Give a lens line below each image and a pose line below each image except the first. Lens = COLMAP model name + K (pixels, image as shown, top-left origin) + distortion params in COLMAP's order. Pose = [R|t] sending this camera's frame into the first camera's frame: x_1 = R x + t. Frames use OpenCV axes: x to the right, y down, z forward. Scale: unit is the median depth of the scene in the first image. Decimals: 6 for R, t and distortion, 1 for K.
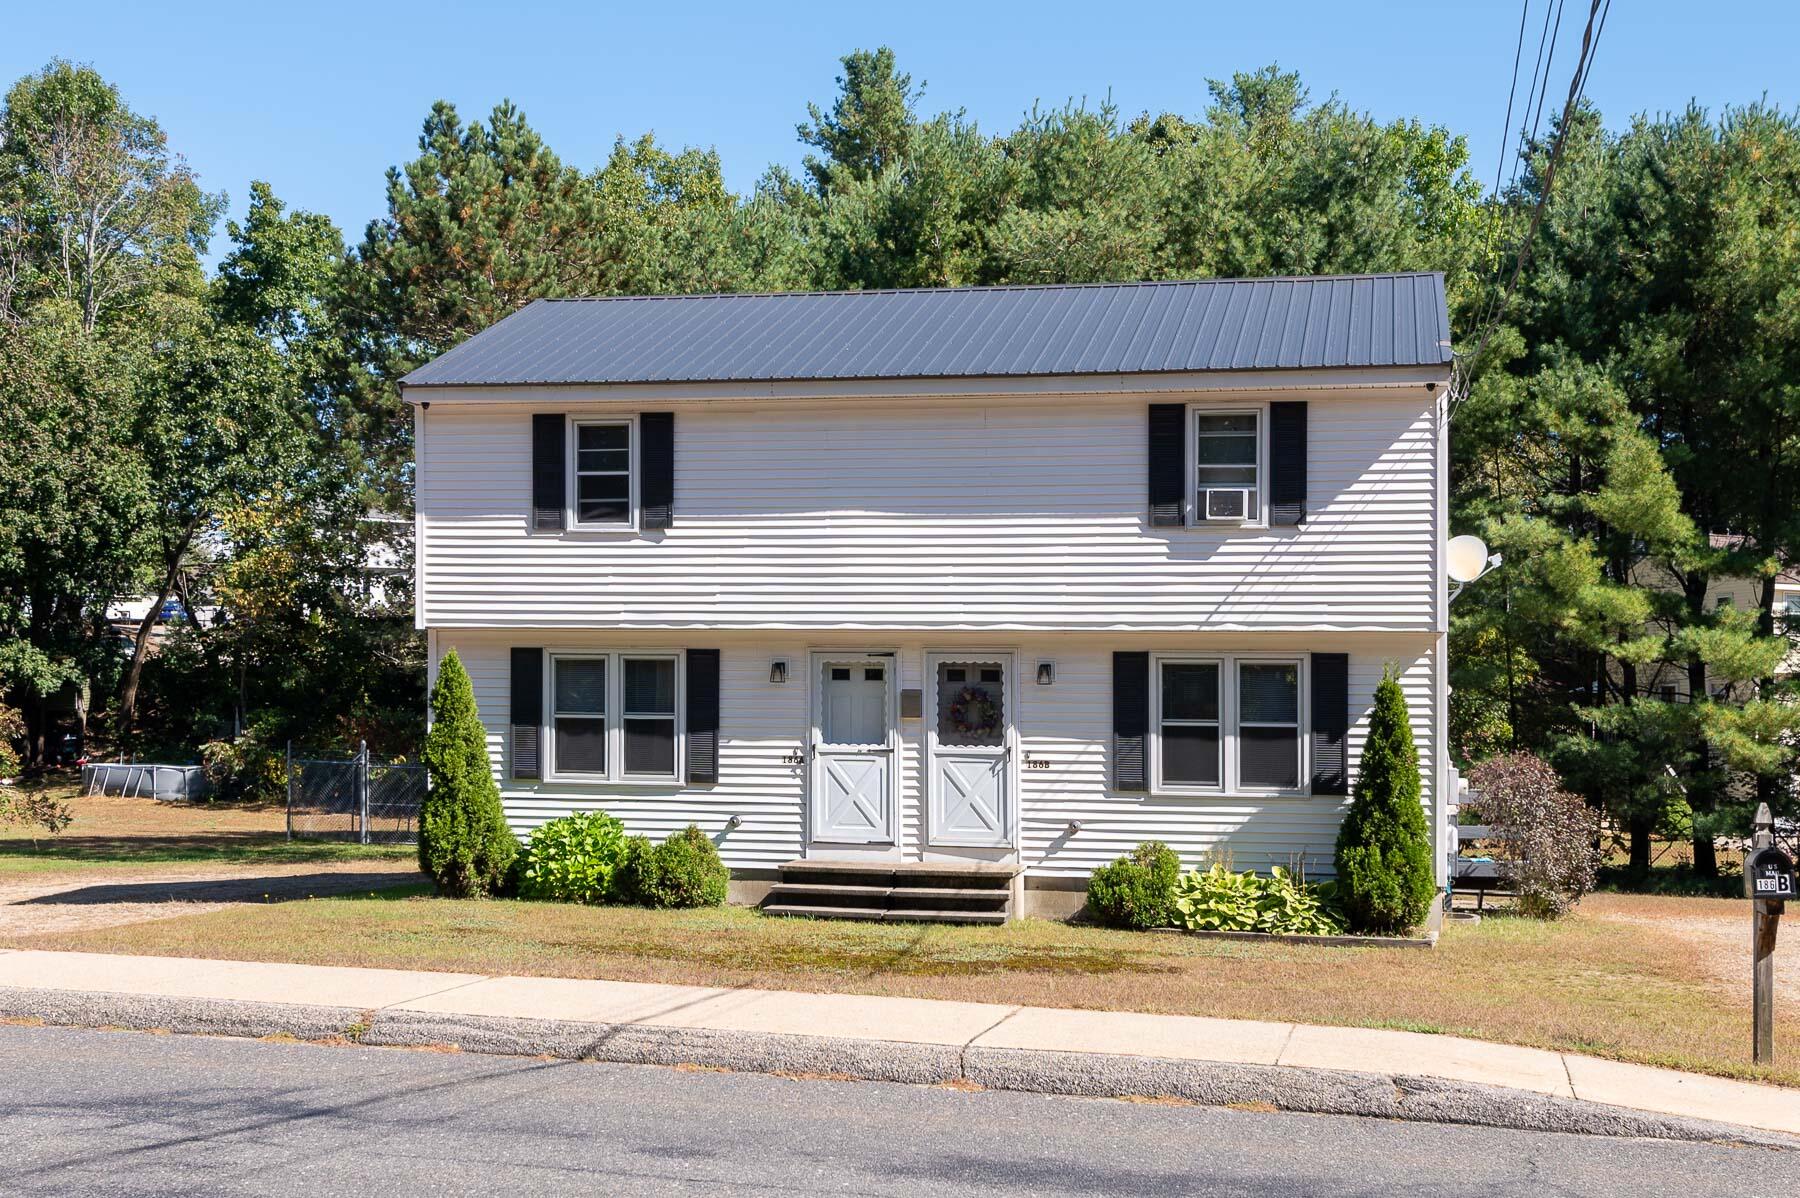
lens RADIAL K [[1829.3, 0, 900.4], [0, 1829.3, 616.9], [0, 0, 1]] dist [0.021951, 0.015554]
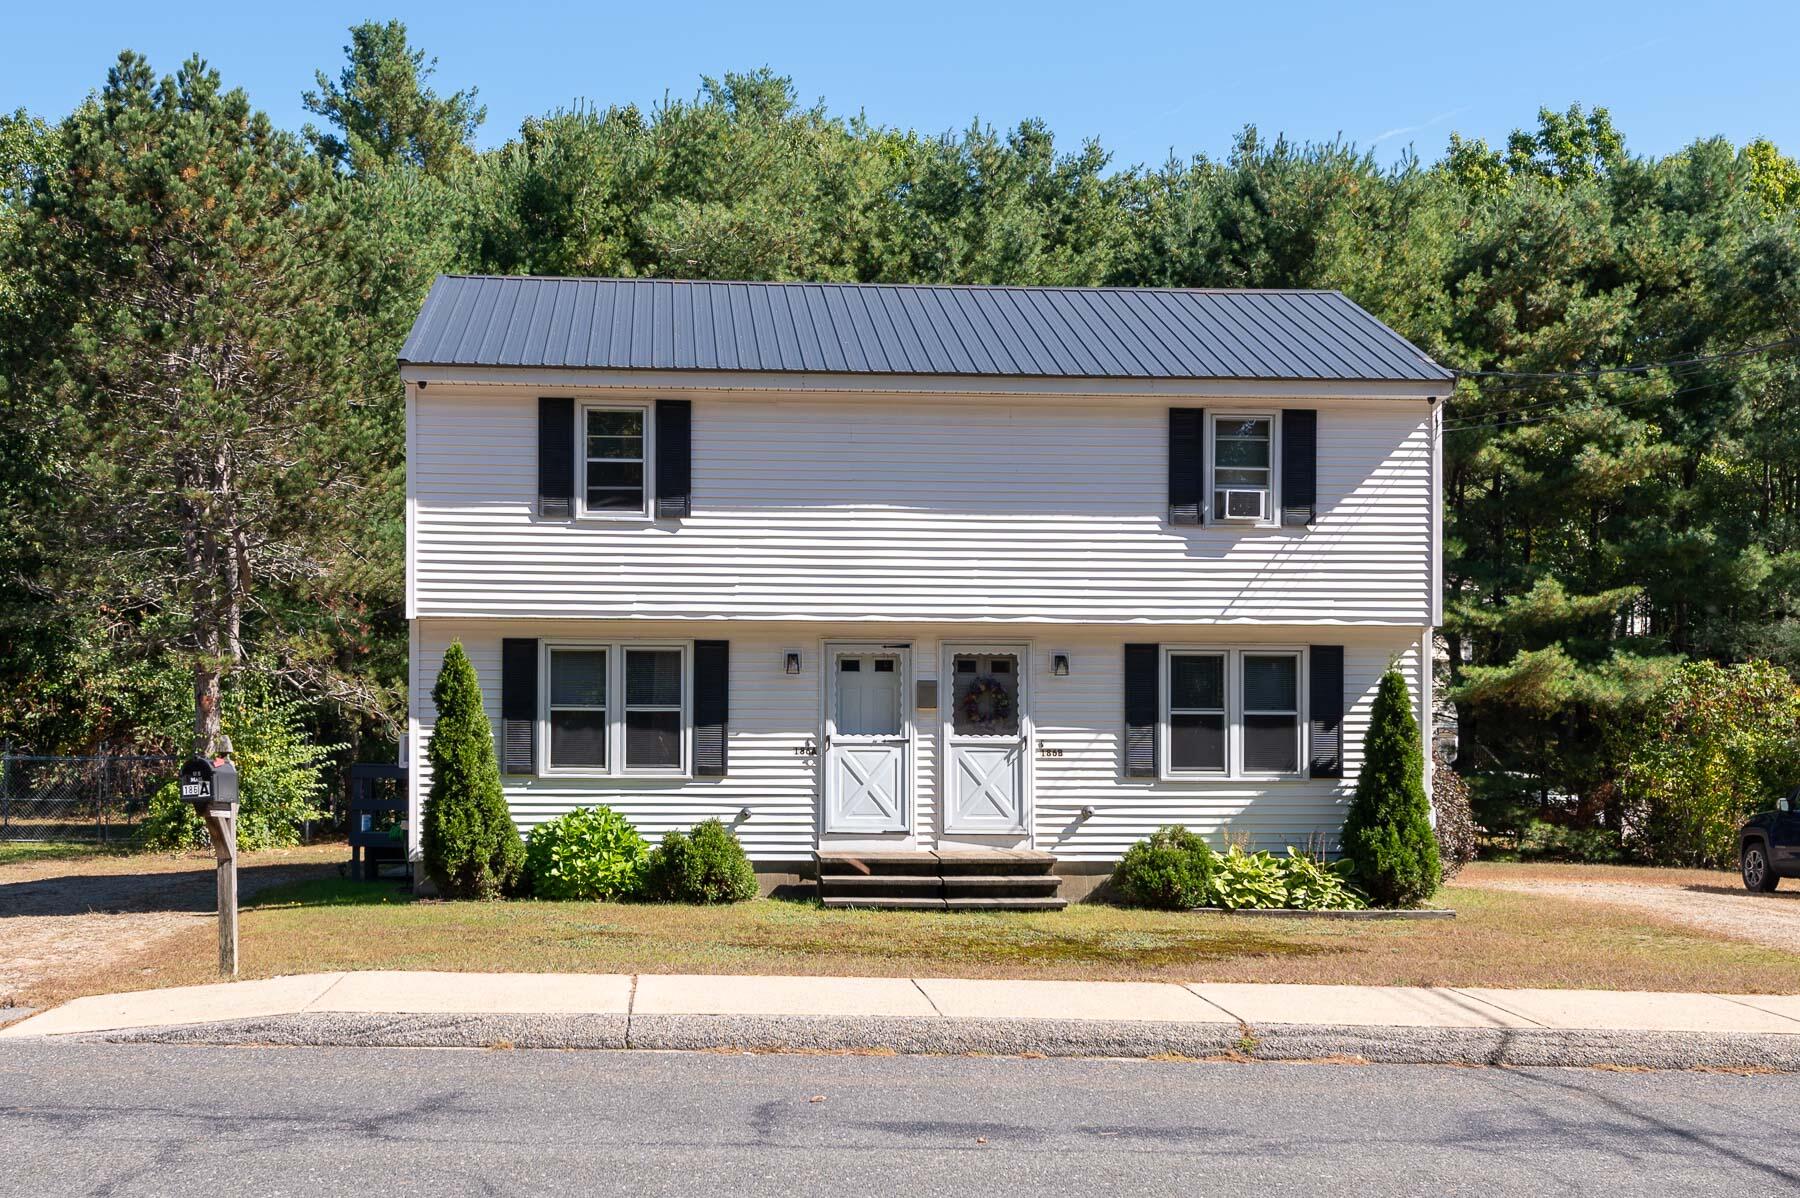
lens RADIAL K [[1791.3, 0, 900.0], [0, 1791.3, 599.0], [0, 0, 1]] dist [0.019757, 0.019422]
pose [[0.974304, 0.006440, 0.225147, -0.235697], [-0.006283, 0.999979, -0.001415, -0.004173], [-0.225151, -0.000036, 0.974324, 0.034189]]
